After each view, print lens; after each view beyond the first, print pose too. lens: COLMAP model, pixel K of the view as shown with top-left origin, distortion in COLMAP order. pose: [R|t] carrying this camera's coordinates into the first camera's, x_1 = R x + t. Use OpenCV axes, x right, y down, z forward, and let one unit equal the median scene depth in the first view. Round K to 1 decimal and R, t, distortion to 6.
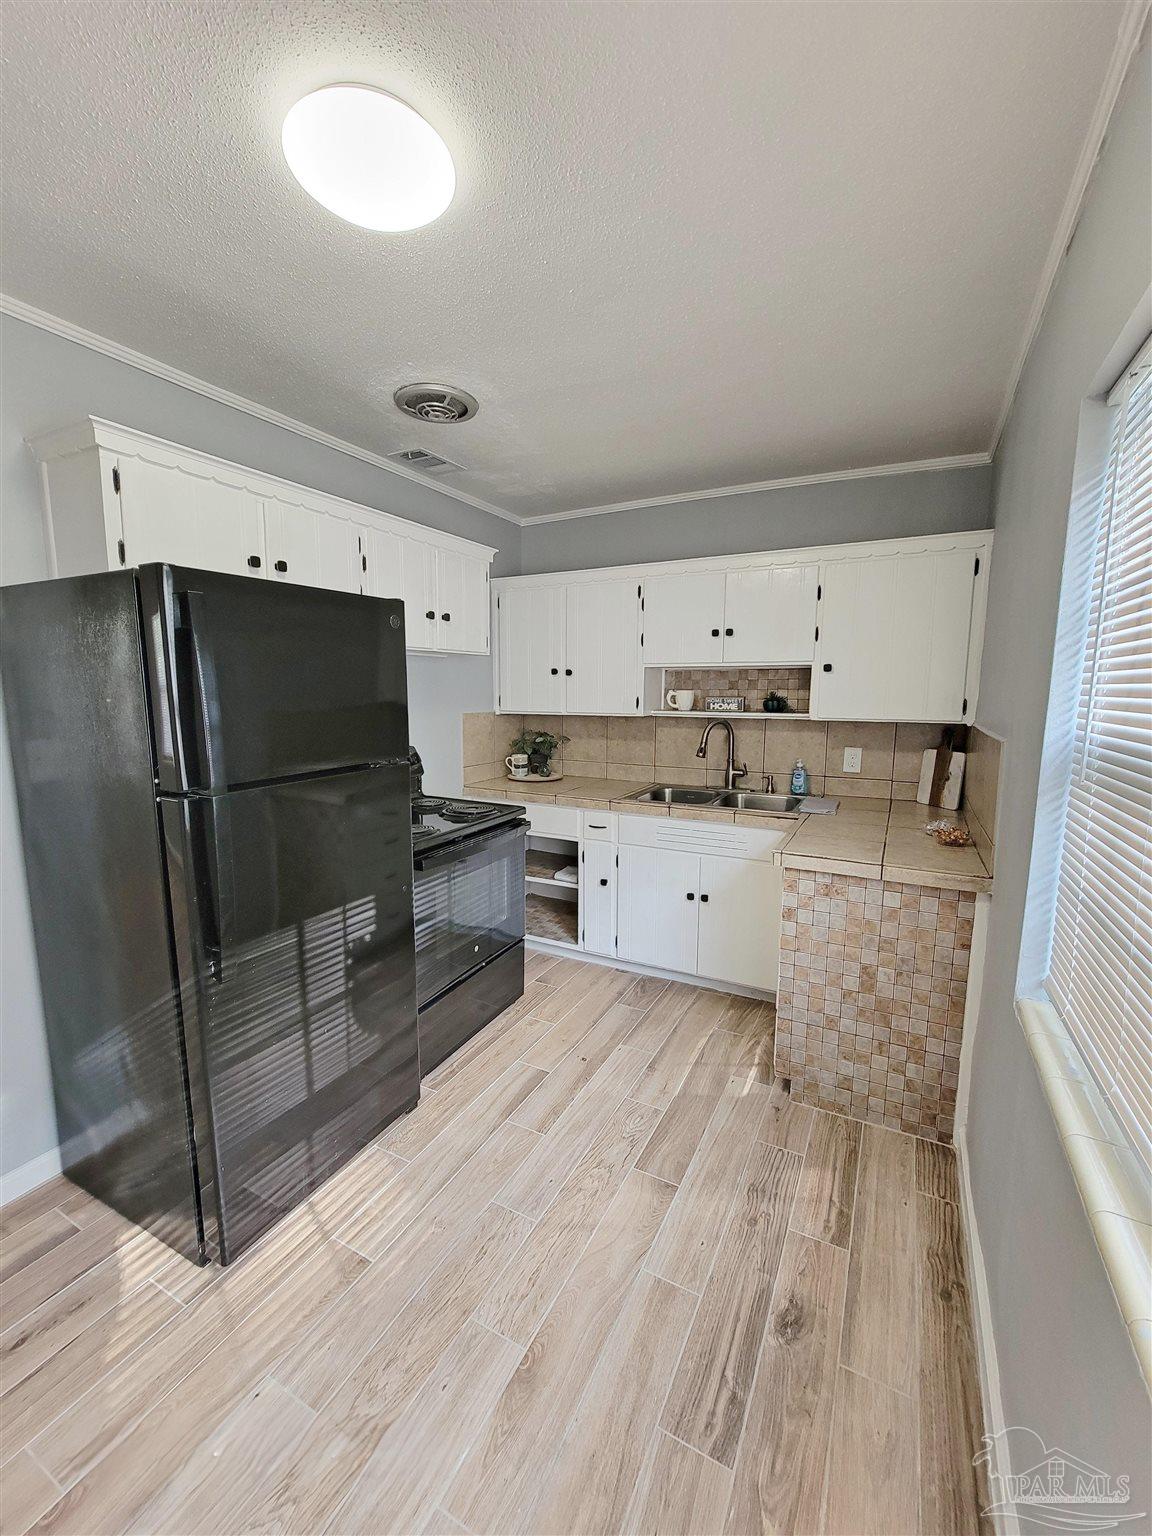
lens RADIAL K [[626.9, 0, 573.3], [0, 626.9, 778.0], [0, 0, 1]] dist [0.001579, 0.000459]
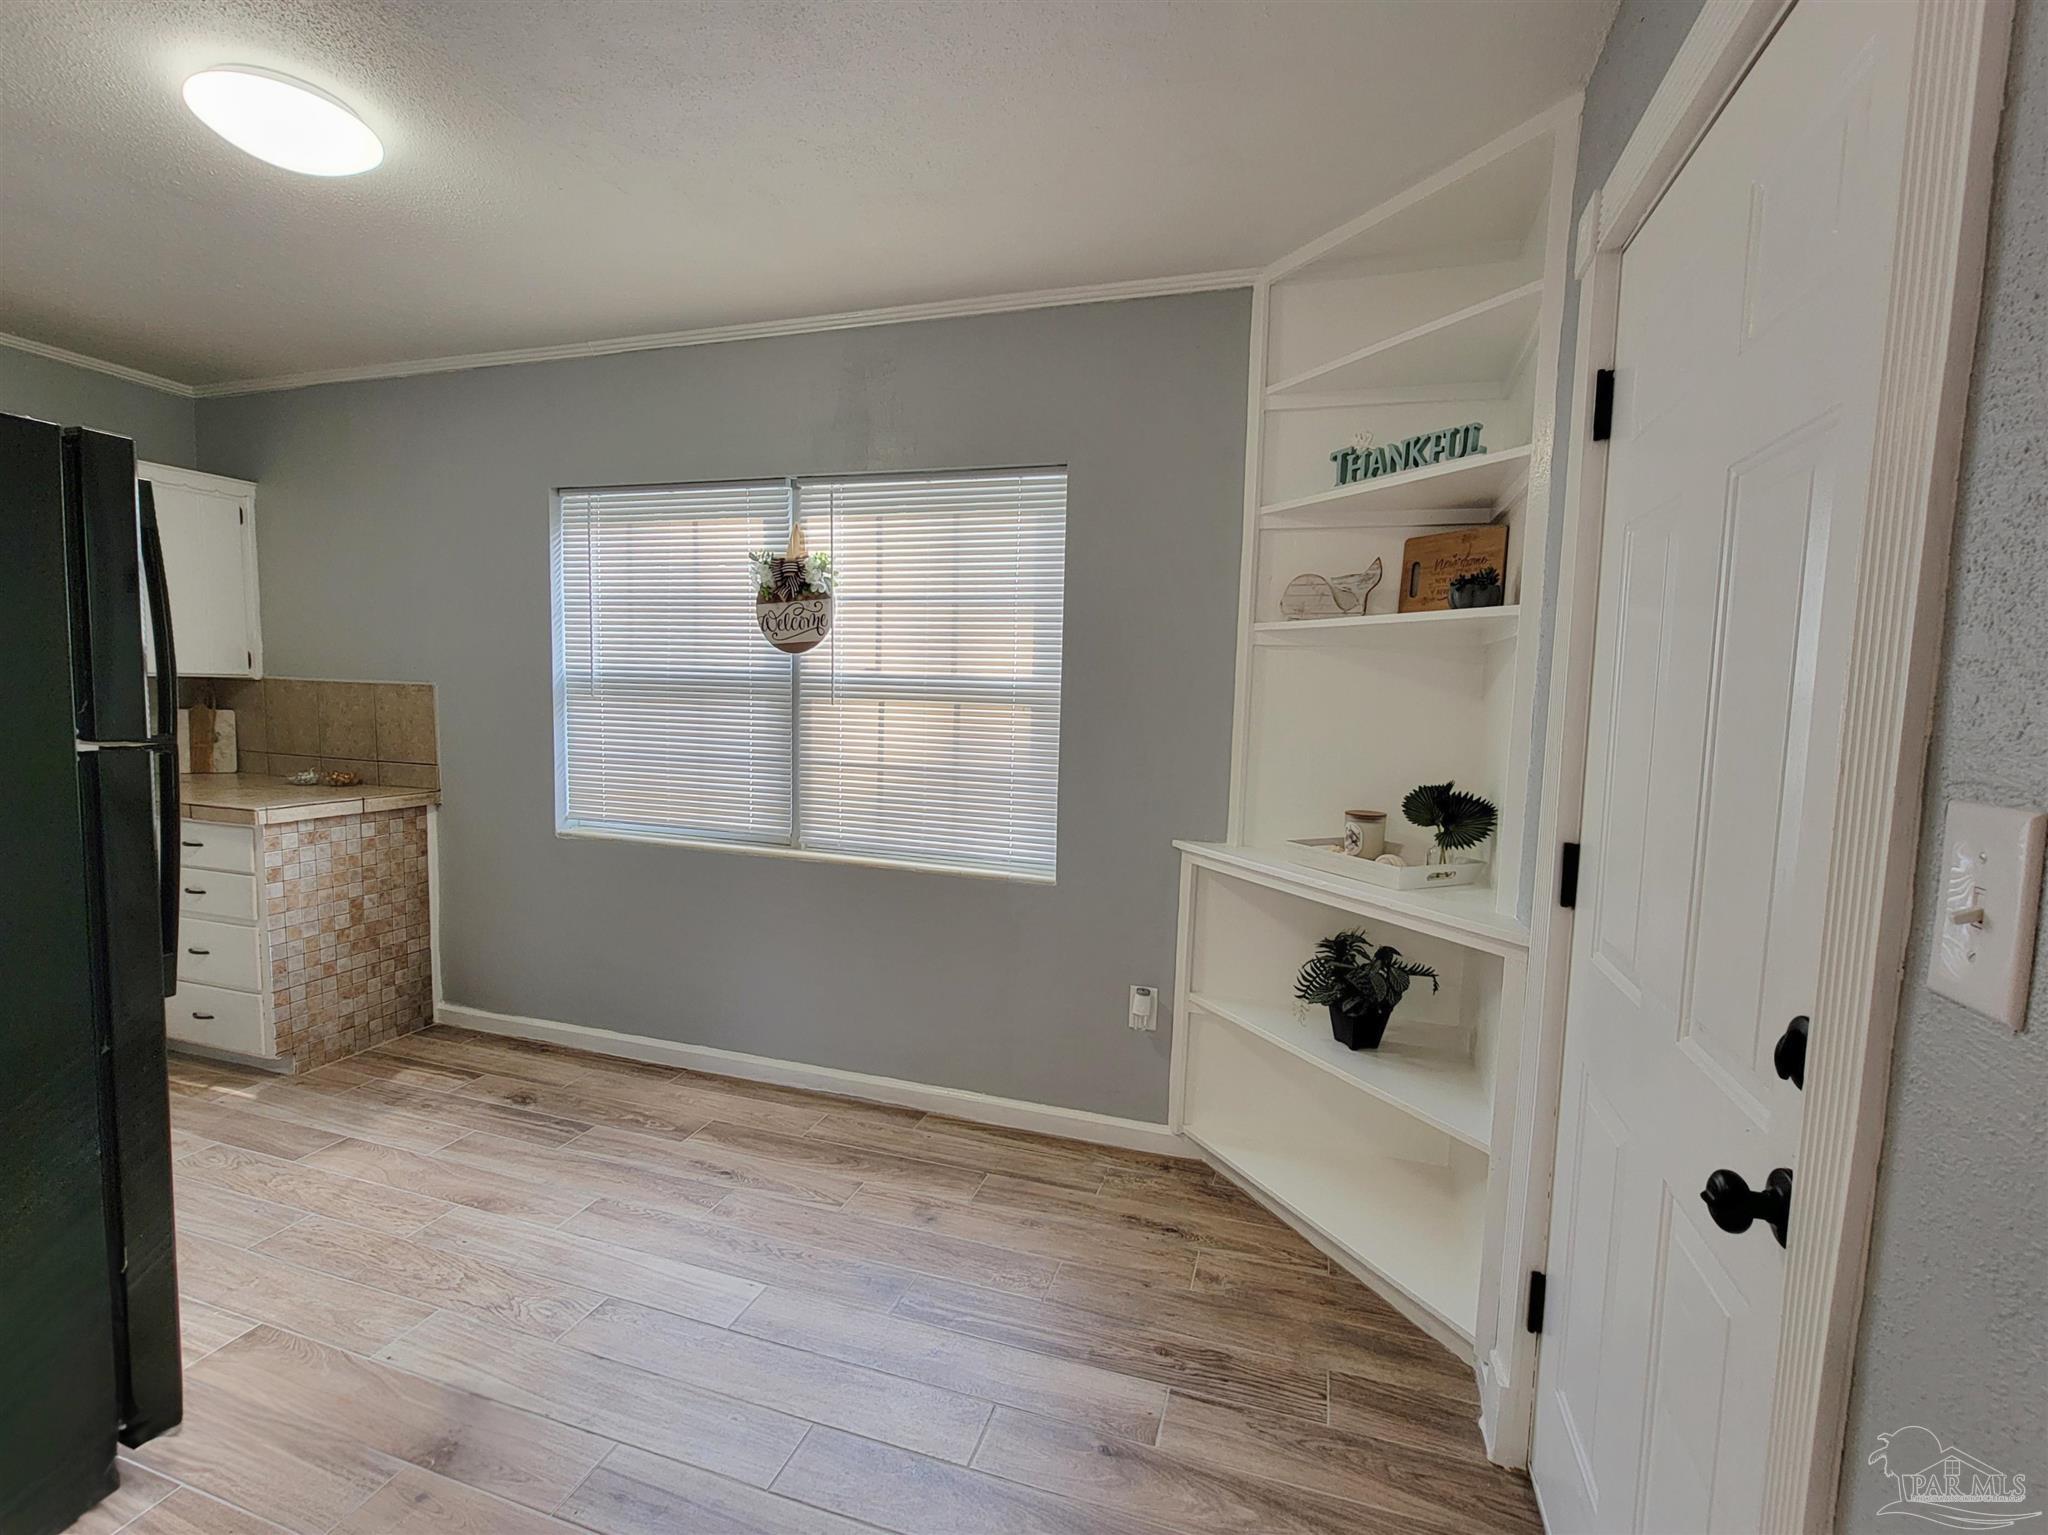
lens RADIAL K [[835.9, 0, 1026.7], [0, 835.9, 756.2], [0, 0, 1]] dist [0.001579, 0.000459]
pose [[-0.176858, -0.091149, 0.980007, -1.117532], [0.116149, 0.986812, 0.112743, 0.033353], [-0.977359, 0.133766, -0.163939, 0.086433]]
